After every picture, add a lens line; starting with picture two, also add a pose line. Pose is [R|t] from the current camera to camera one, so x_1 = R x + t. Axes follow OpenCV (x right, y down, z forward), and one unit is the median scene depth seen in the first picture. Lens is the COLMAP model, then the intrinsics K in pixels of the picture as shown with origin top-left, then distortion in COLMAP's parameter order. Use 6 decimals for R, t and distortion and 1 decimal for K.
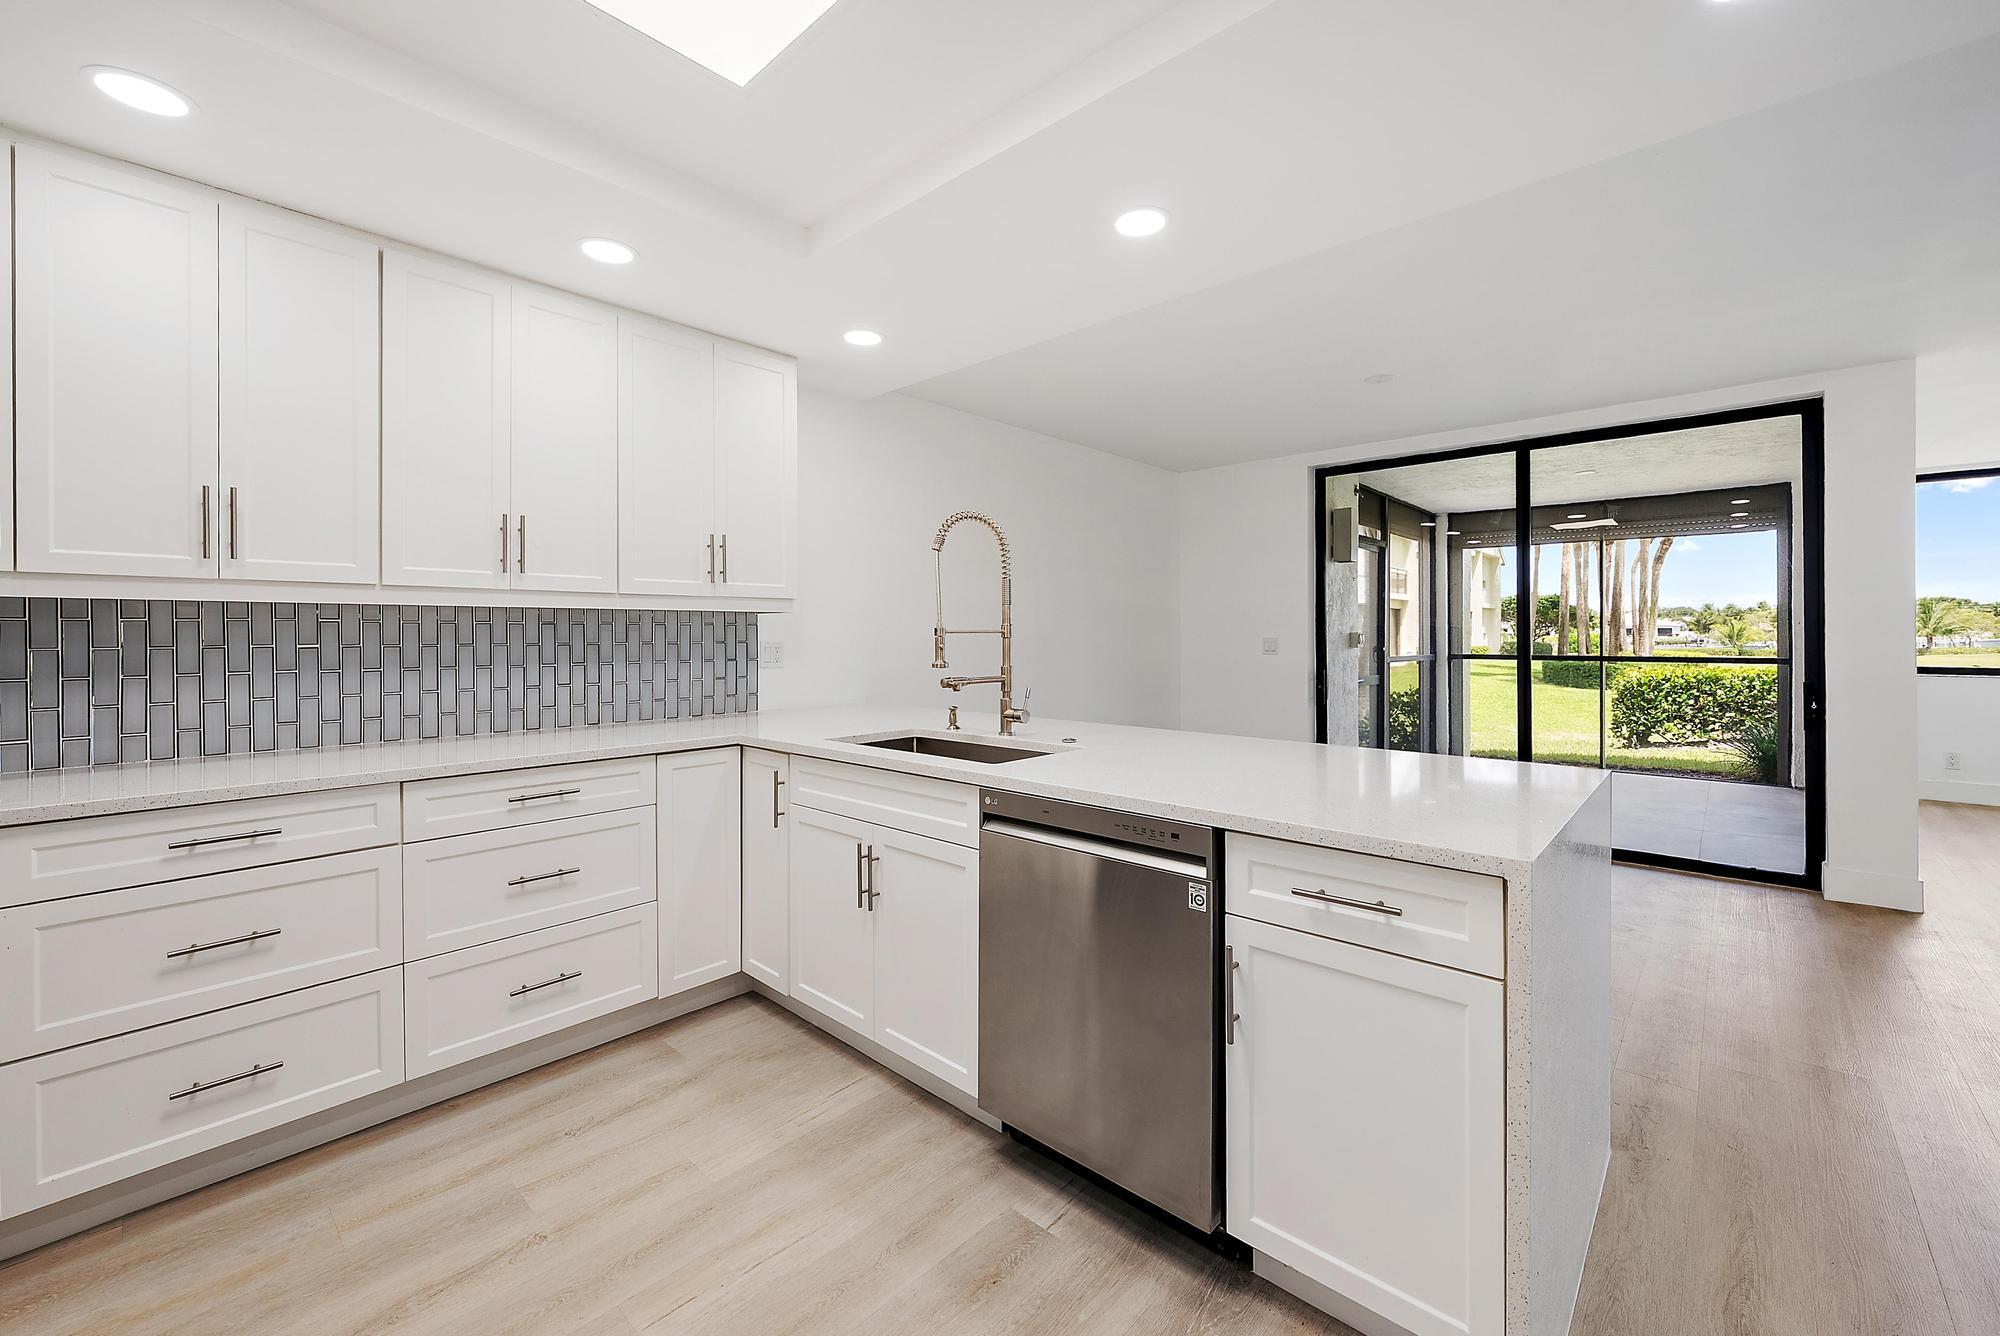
lens RADIAL K [[800.3, 0, 1009.8], [0, 800.3, 638.5], [0, 0, 1]] dist [-0.000276, 0.000087]
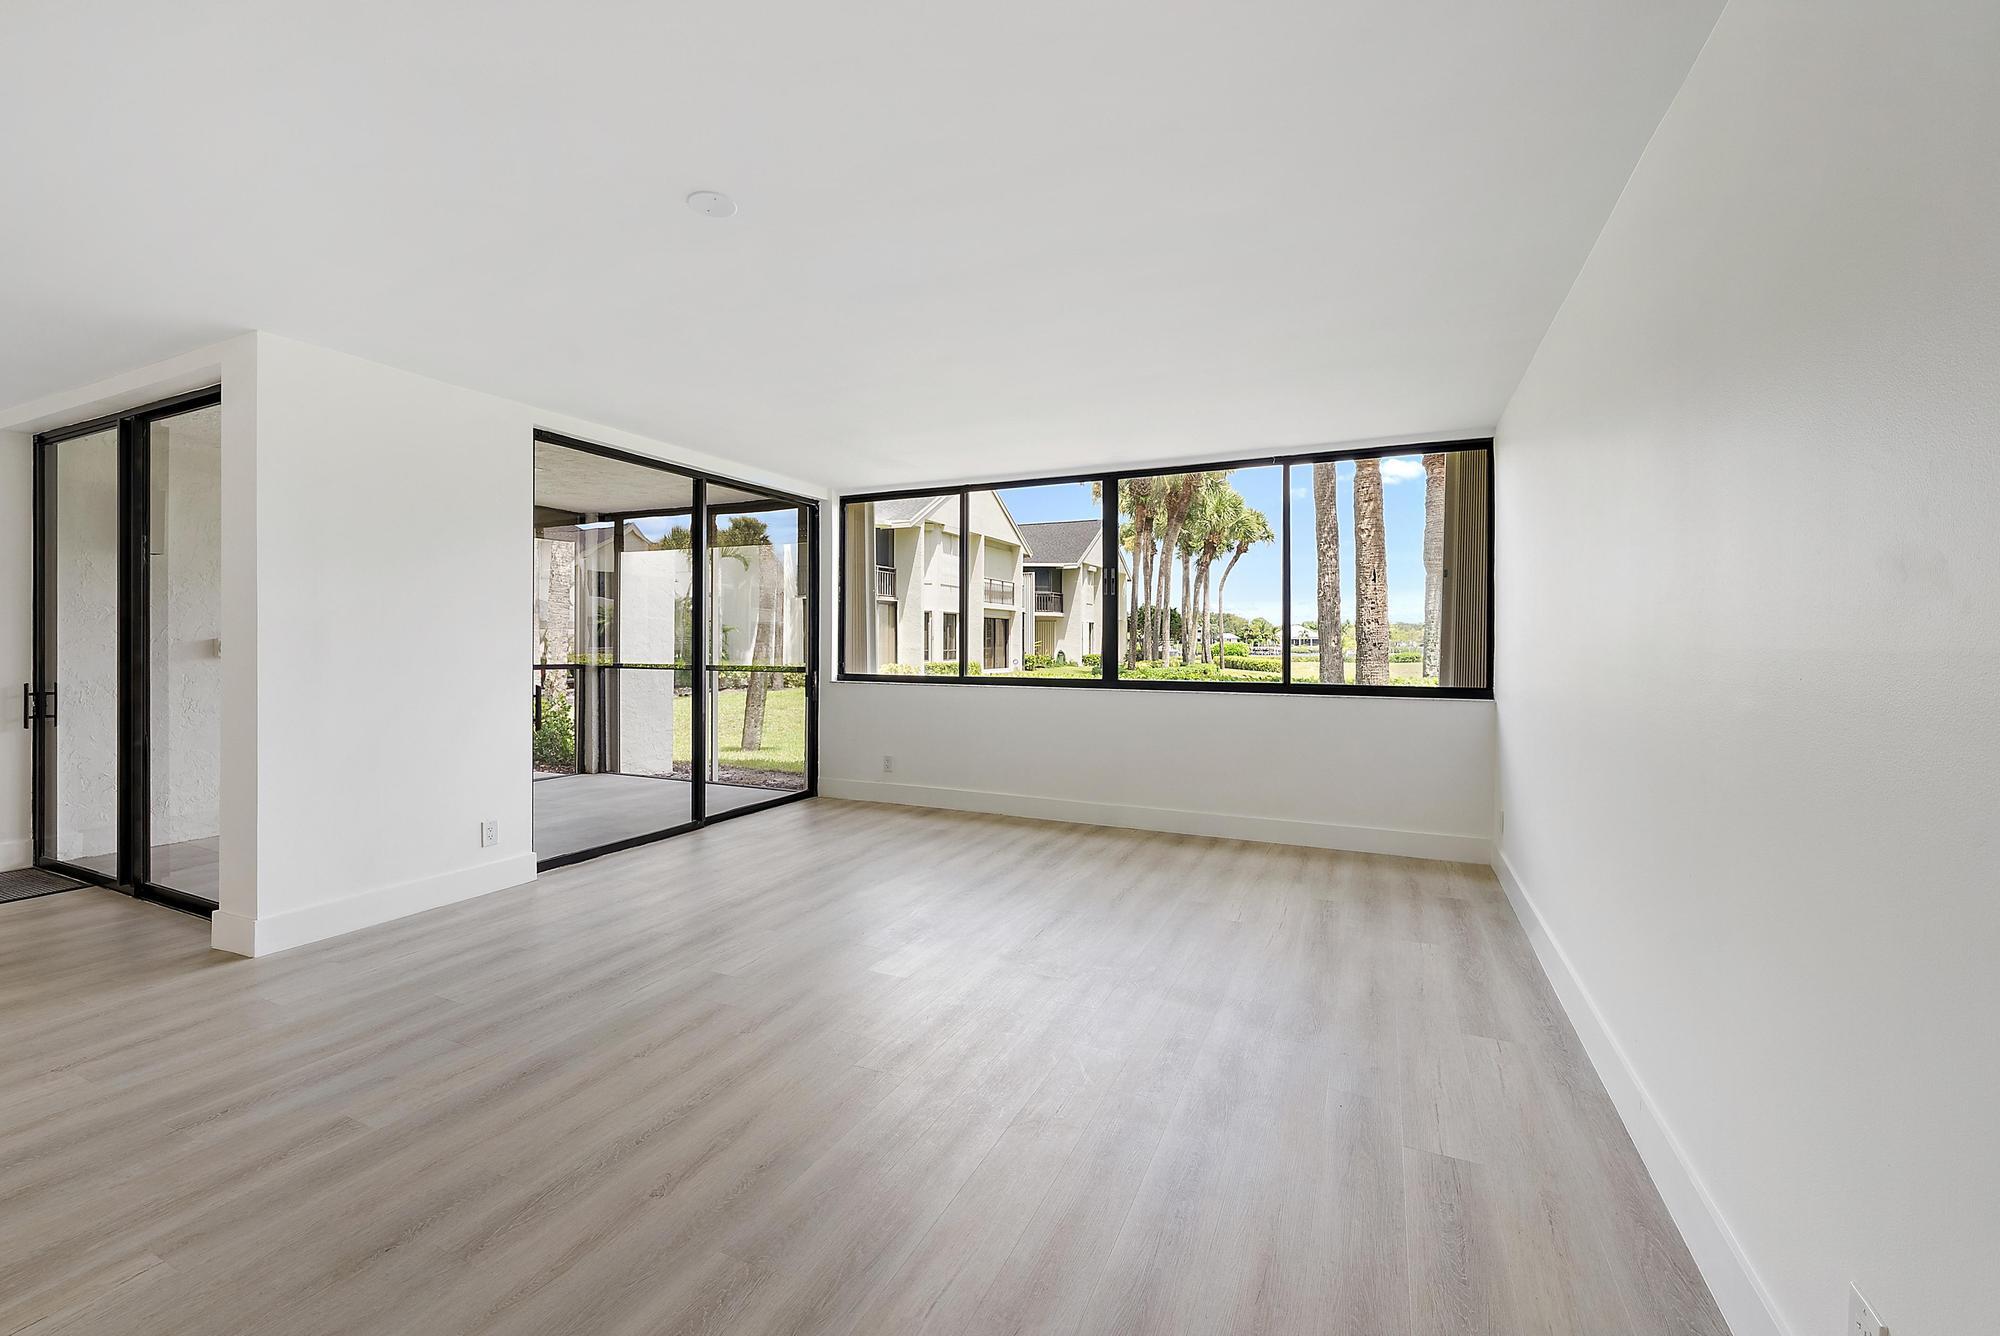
lens RADIAL K [[800.3, 0, 1009.8], [0, 800.3, 638.5], [0, 0, 1]] dist [-0.000276, 0.000087]
pose [[0.954060, 0.006501, 0.299546, 2.446473], [-0.003501, 0.999938, -0.010549, -0.004707], [-0.299596, 0.009016, 0.954023, -0.151172]]
